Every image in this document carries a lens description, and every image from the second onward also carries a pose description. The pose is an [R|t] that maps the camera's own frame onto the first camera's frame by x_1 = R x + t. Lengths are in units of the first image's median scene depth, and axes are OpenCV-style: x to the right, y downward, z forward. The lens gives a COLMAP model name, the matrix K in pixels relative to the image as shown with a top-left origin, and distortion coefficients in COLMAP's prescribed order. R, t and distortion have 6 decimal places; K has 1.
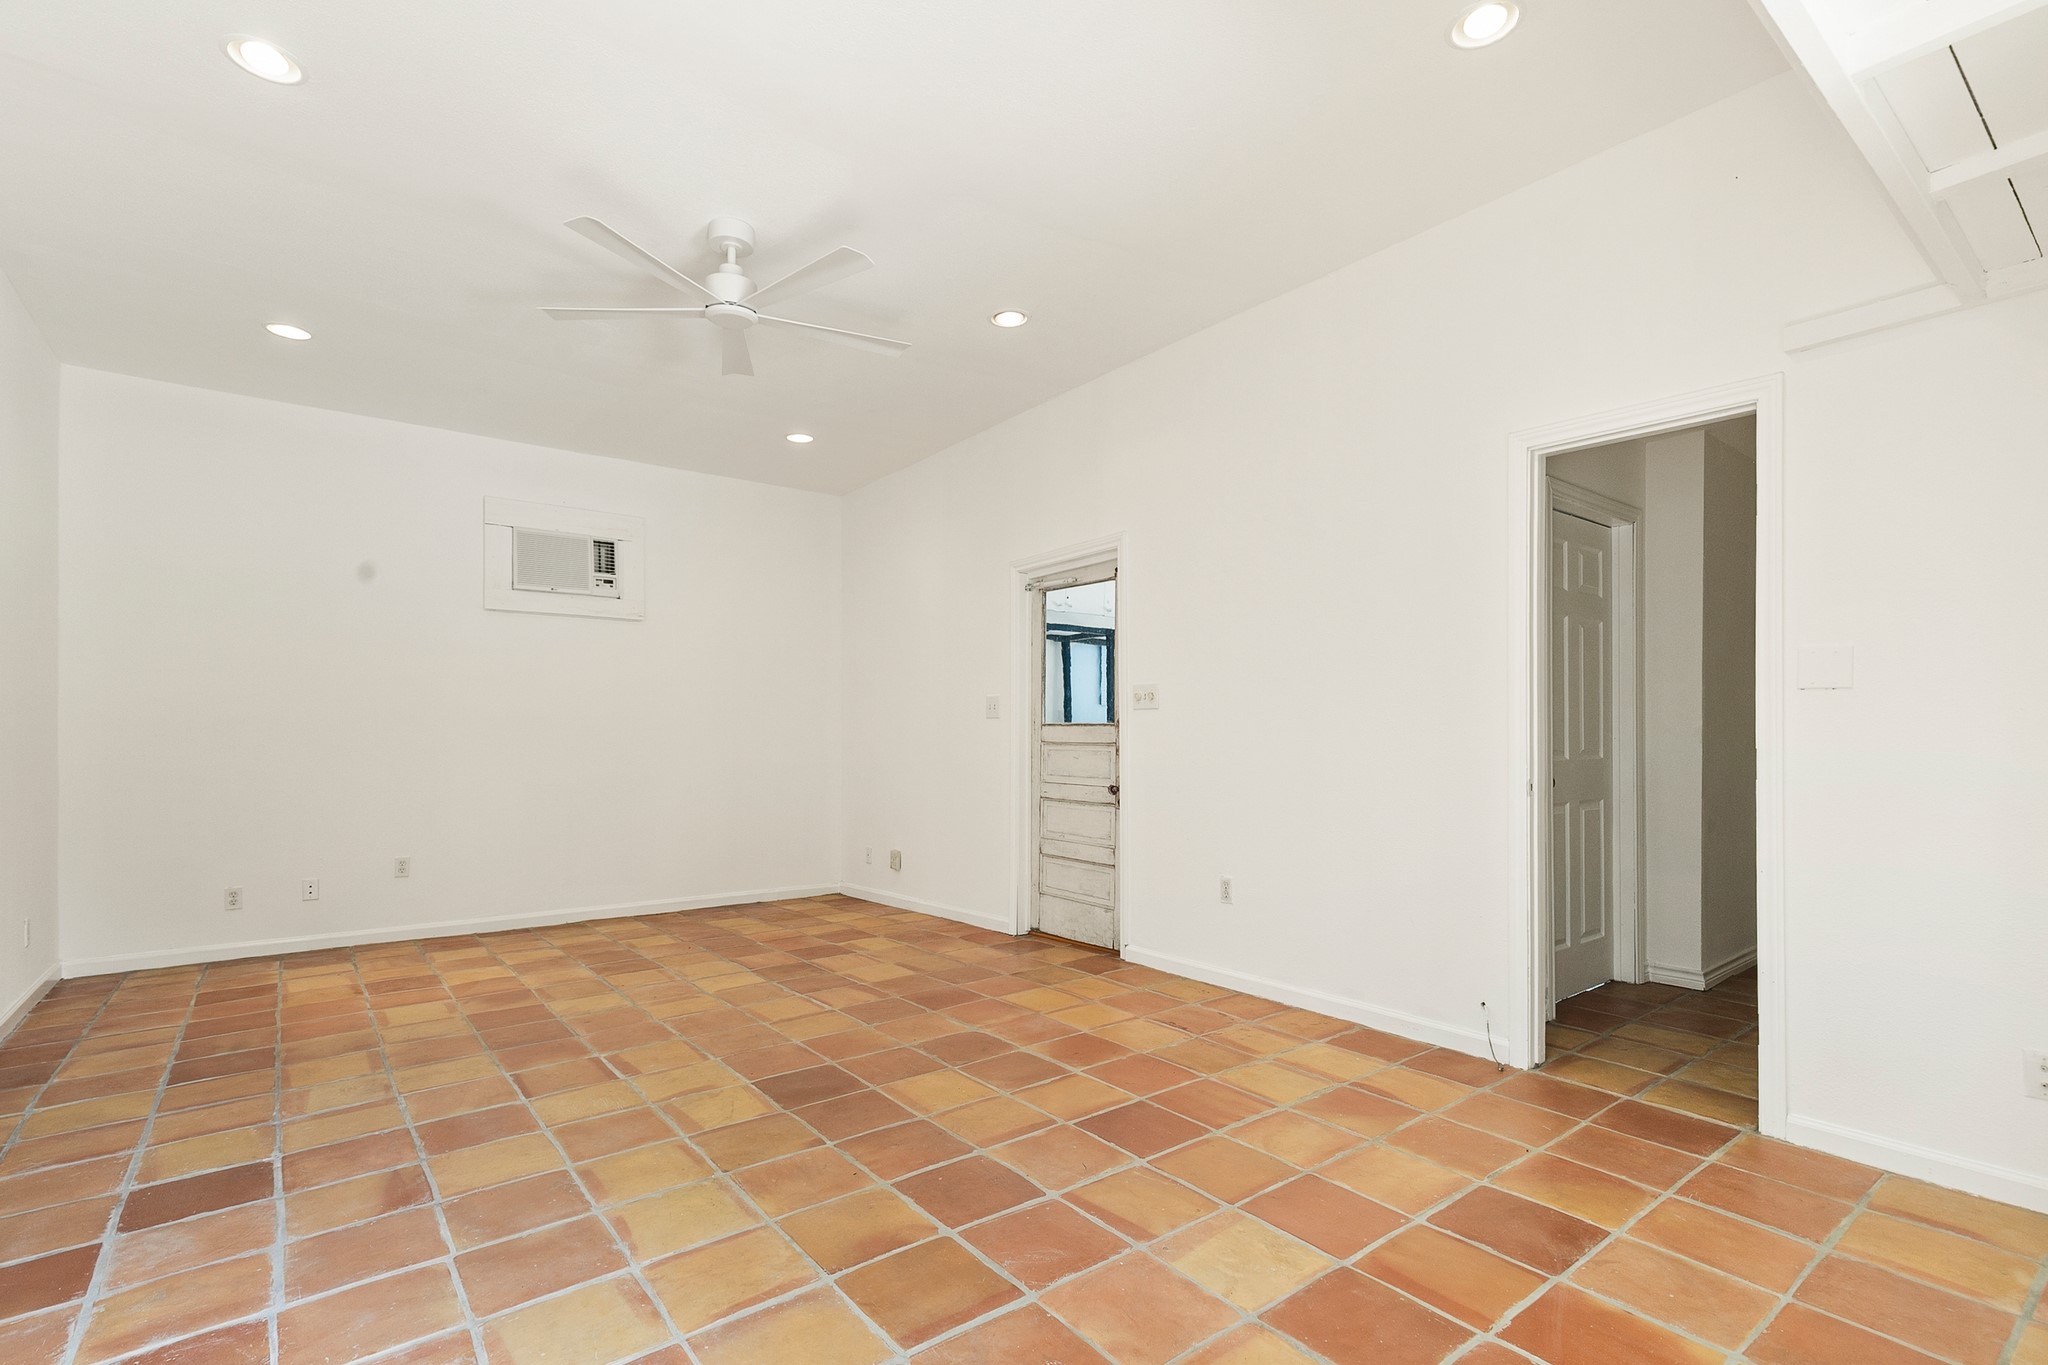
lens RADIAL K [[936.8, 0, 997.4], [0, 936.8, 742.5], [0, 0, 1]] dist [0.003754, -0.000023]
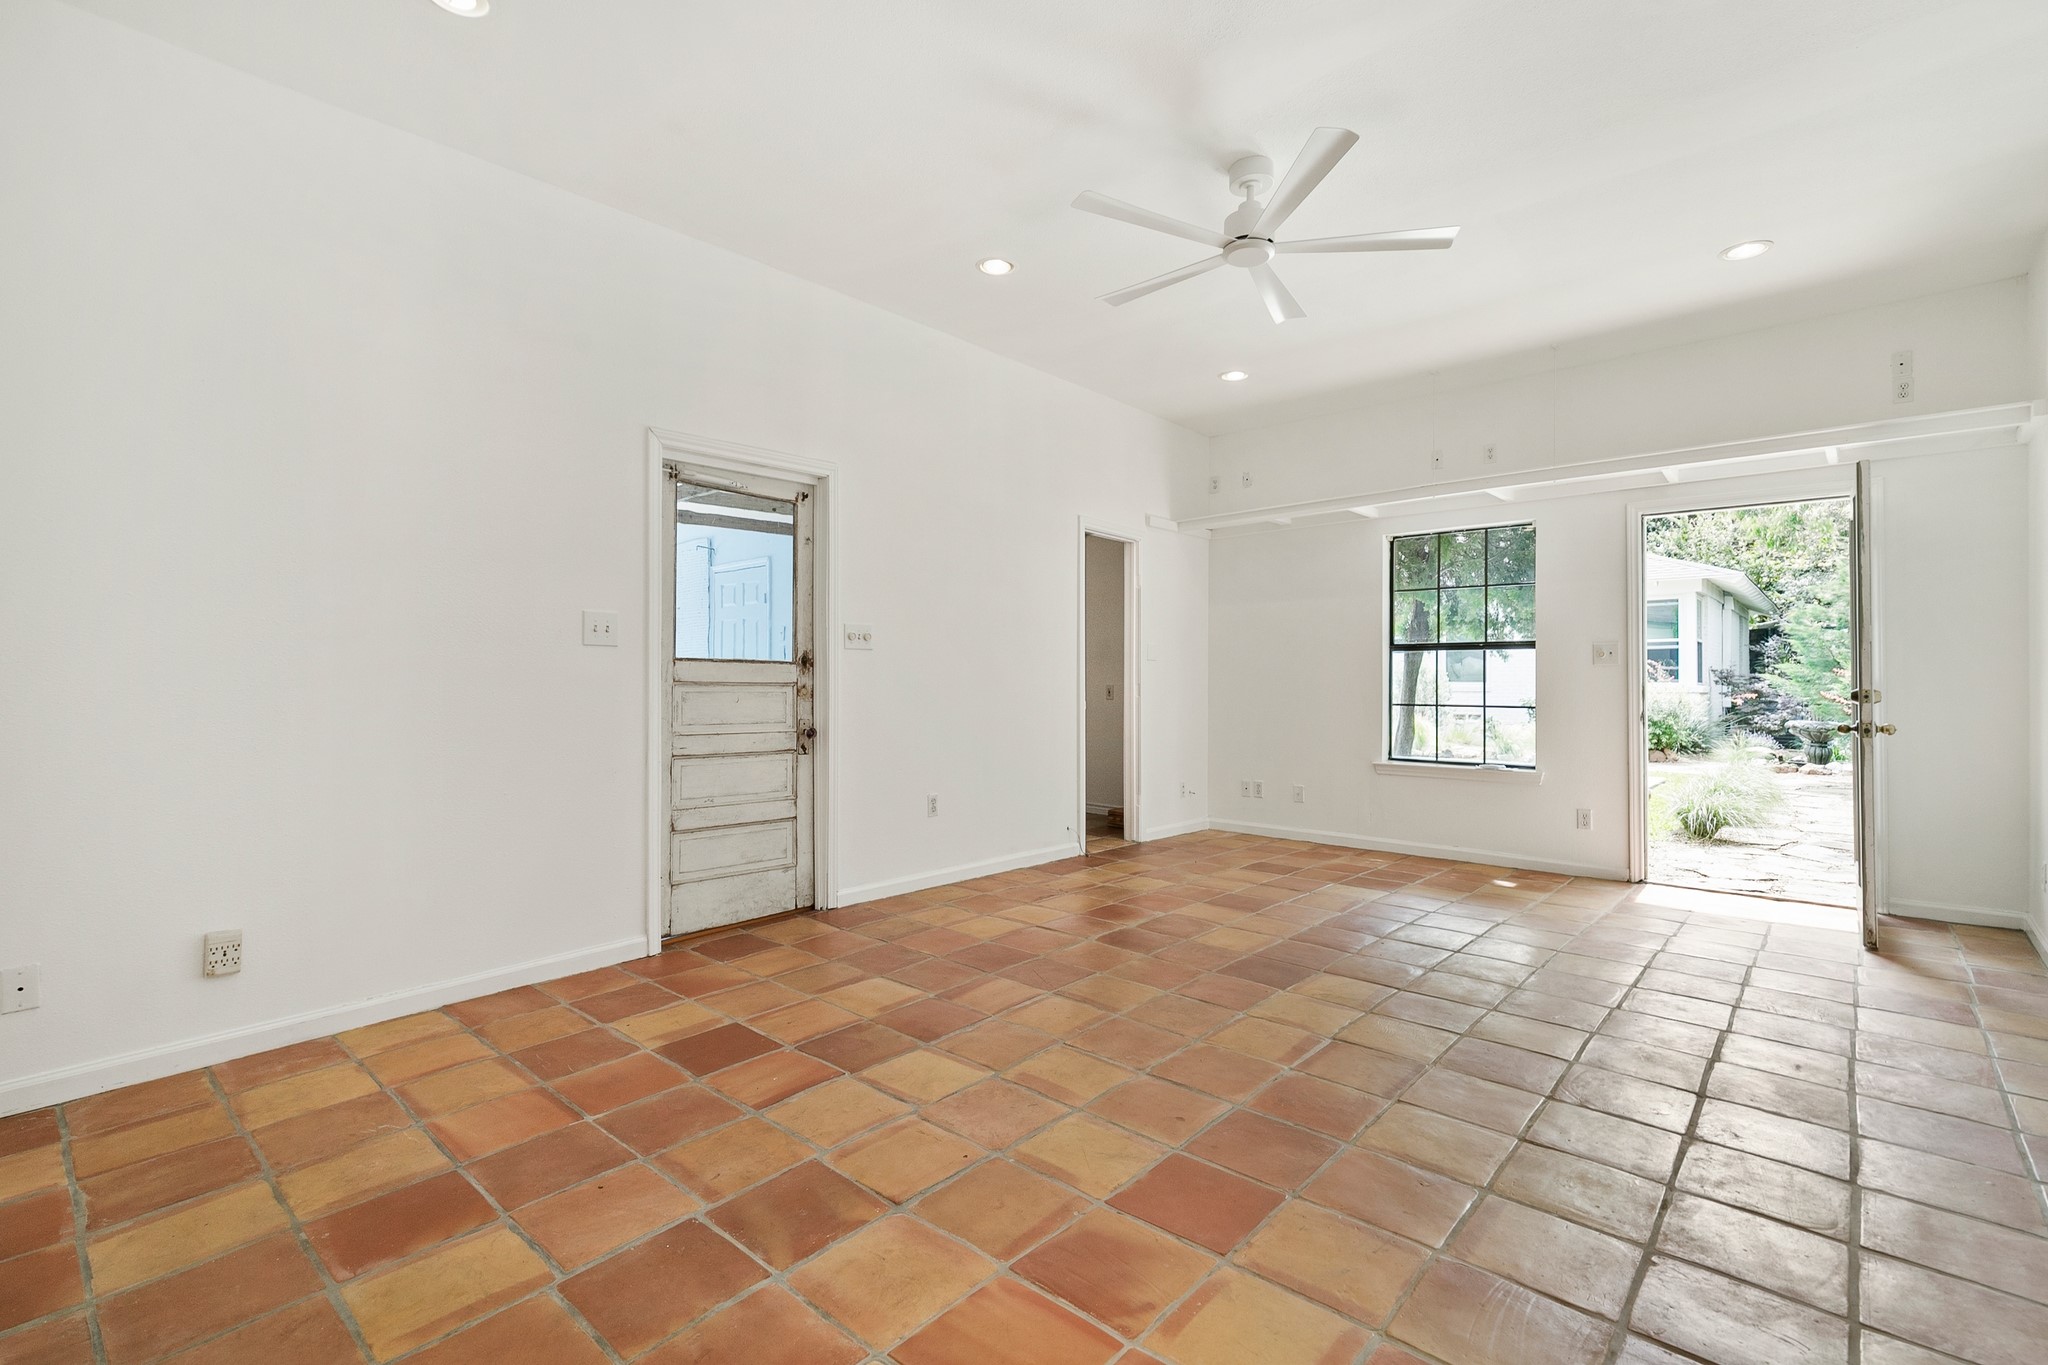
lens RADIAL K [[936.8, 0, 1023.7], [0, 936.8, 673.8], [0, 0, 1]] dist [0.003754, -0.000023]
pose [[-0.188545, 0.006959, 0.982040, -0.822759], [0.005079, 0.999968, -0.006111, -0.001586], [-0.982051, 0.003836, -0.188575, 0.961363]]
